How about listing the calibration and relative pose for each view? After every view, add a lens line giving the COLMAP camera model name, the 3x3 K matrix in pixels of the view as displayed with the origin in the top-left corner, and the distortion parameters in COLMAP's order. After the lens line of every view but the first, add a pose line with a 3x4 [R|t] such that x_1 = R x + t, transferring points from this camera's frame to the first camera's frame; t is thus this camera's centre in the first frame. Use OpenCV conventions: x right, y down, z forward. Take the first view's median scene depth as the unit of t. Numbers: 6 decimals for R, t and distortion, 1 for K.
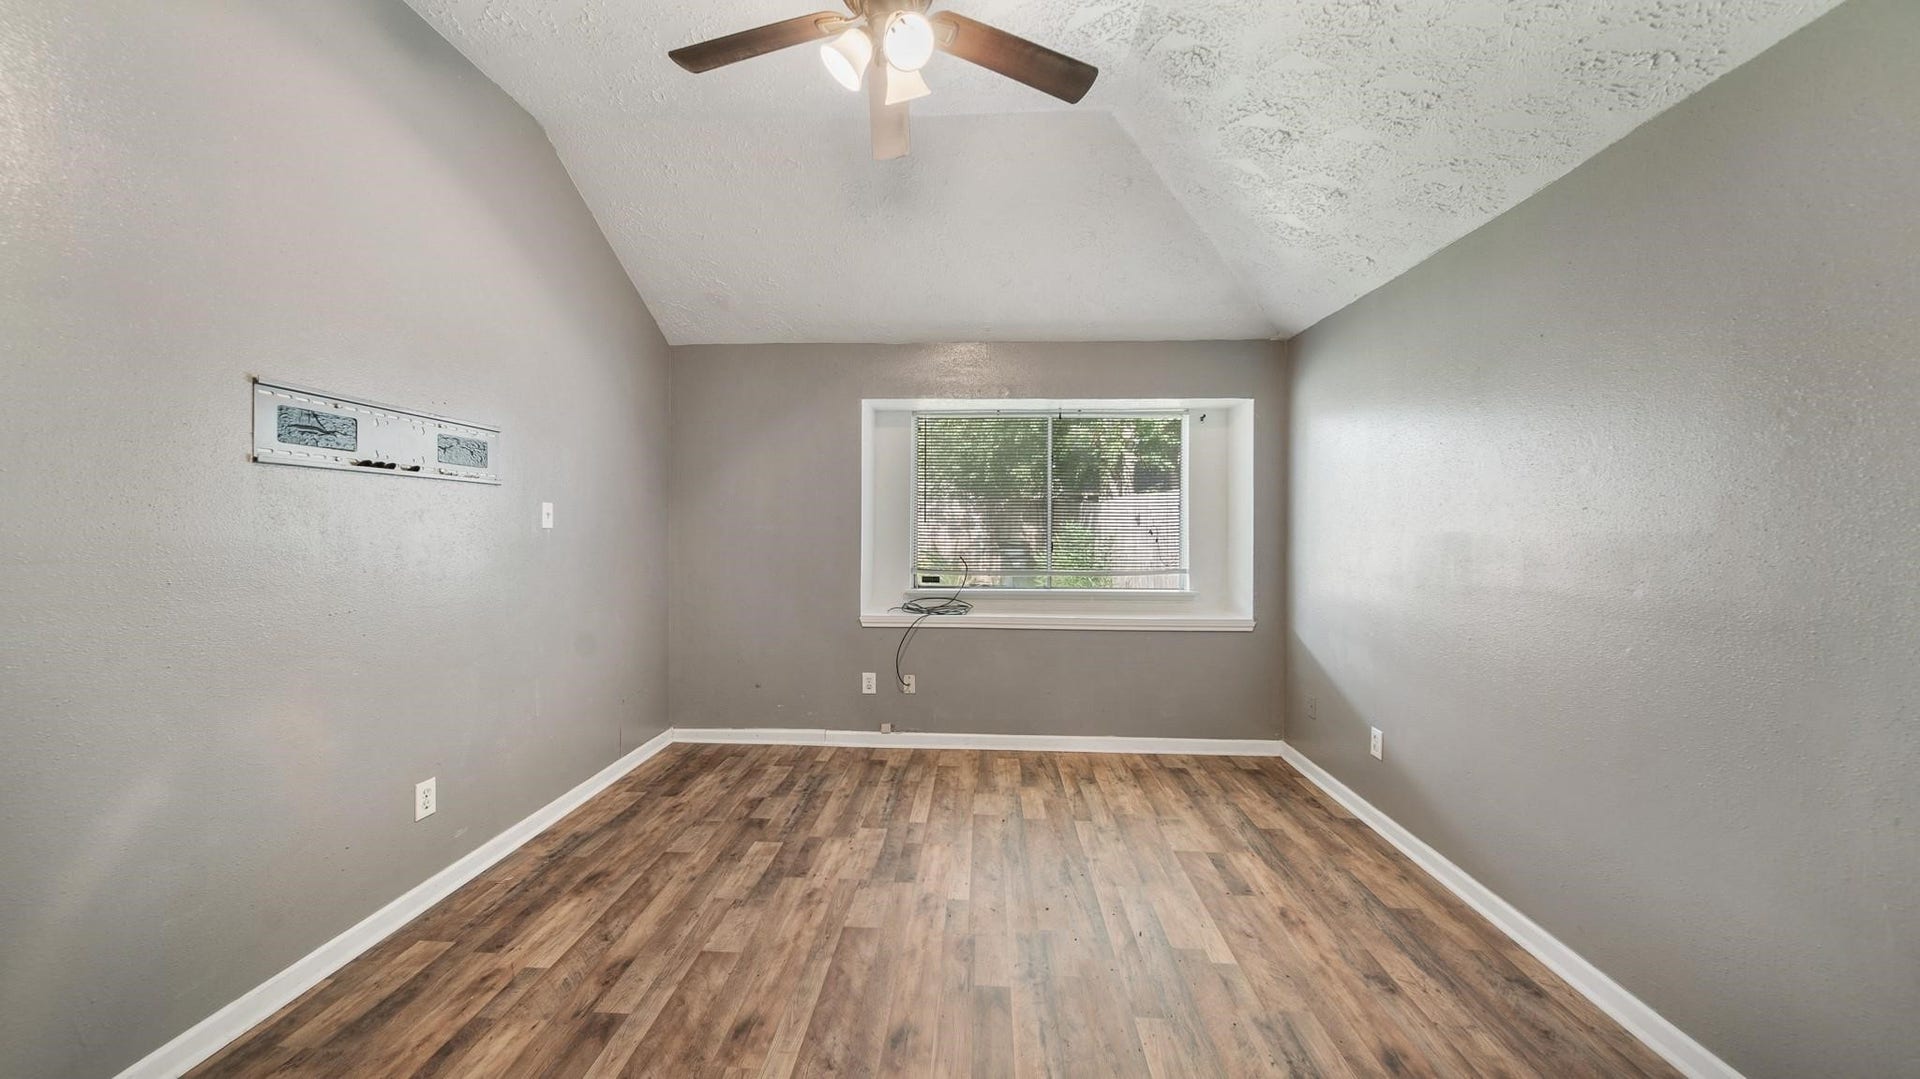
lens RADIAL K [[681.8, 0, 954.9], [0, 681.8, 530.8], [0, 0, 1]] dist [0.001681, -0.000026]
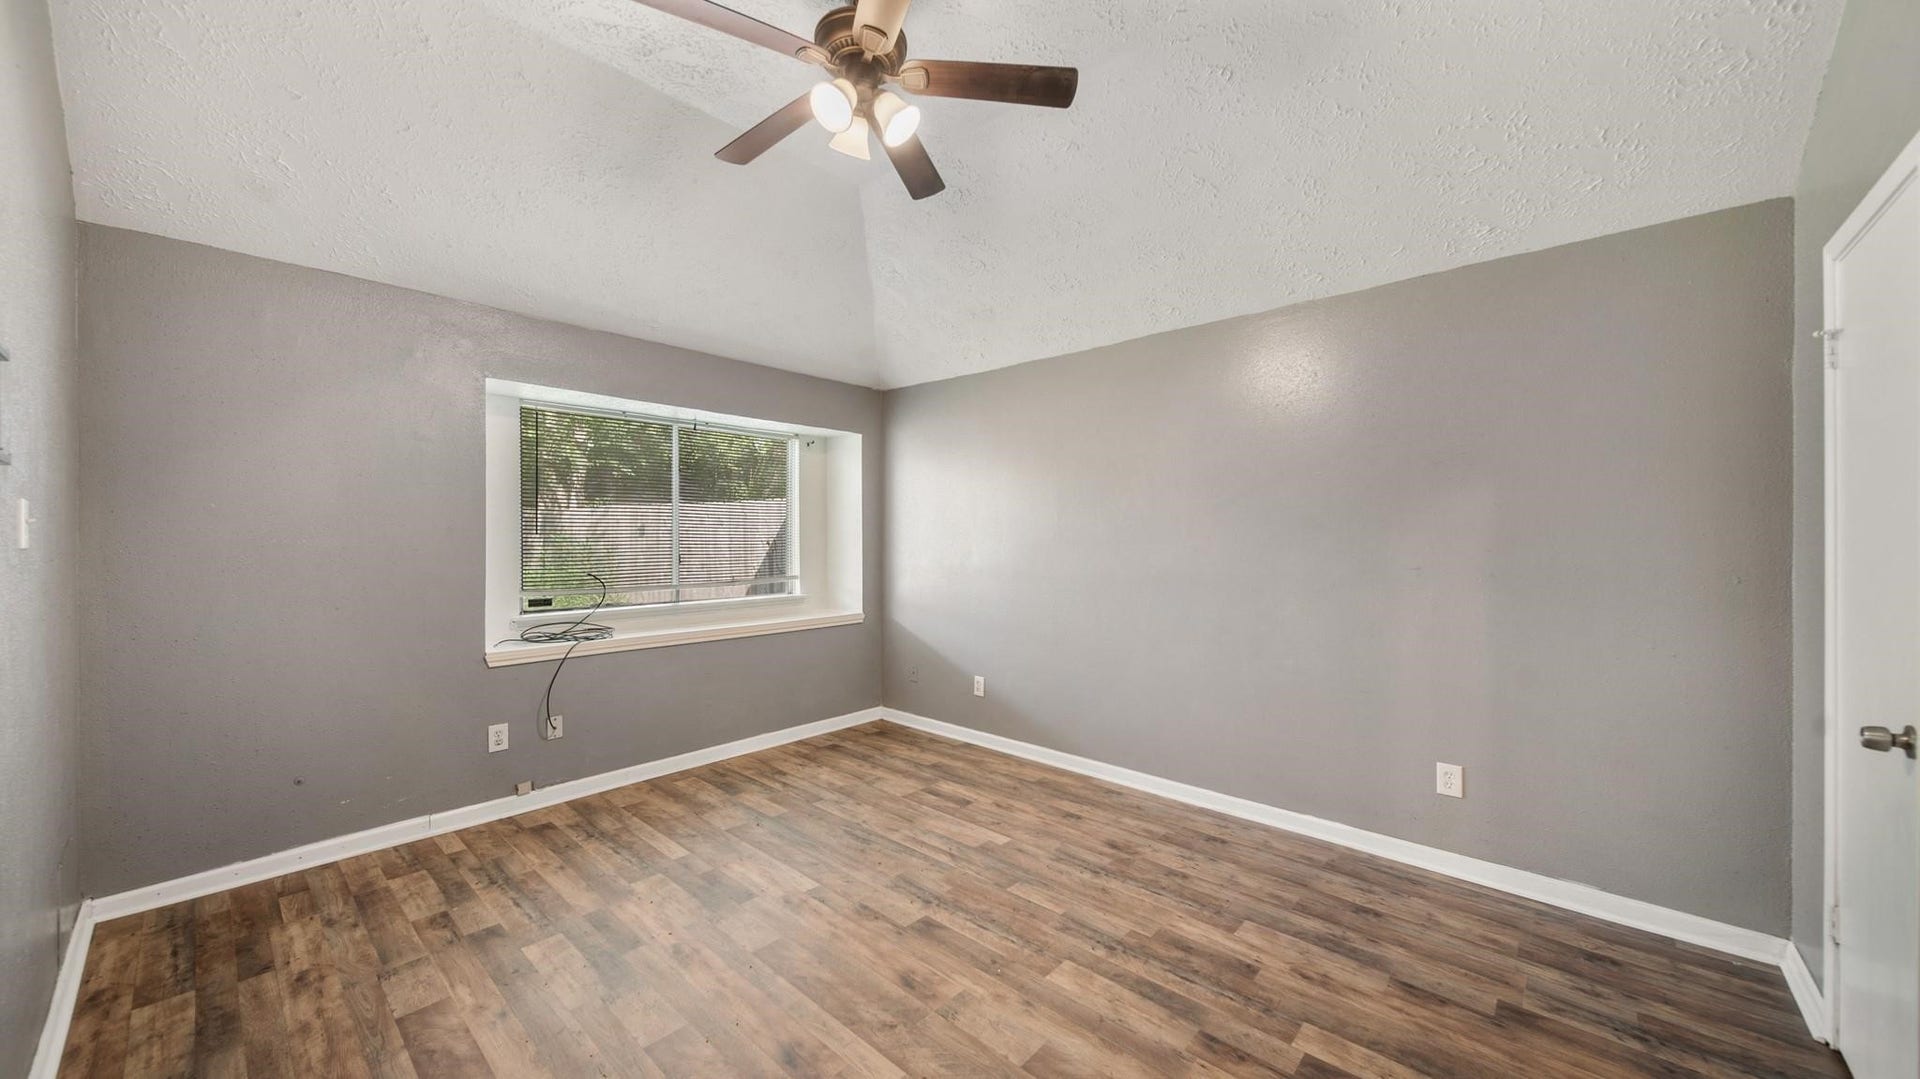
lens RADIAL K [[681.8, 0, 956.3], [0, 681.8, 536.5], [0, 0, 1]] dist [0.001681, -0.000026]
pose [[0.631618, -0.004172, 0.775268, -0.472173], [0.007364, 0.999973, -0.000618, -0.006789], [-0.775245, 0.006100, 0.631632, 0.101273]]
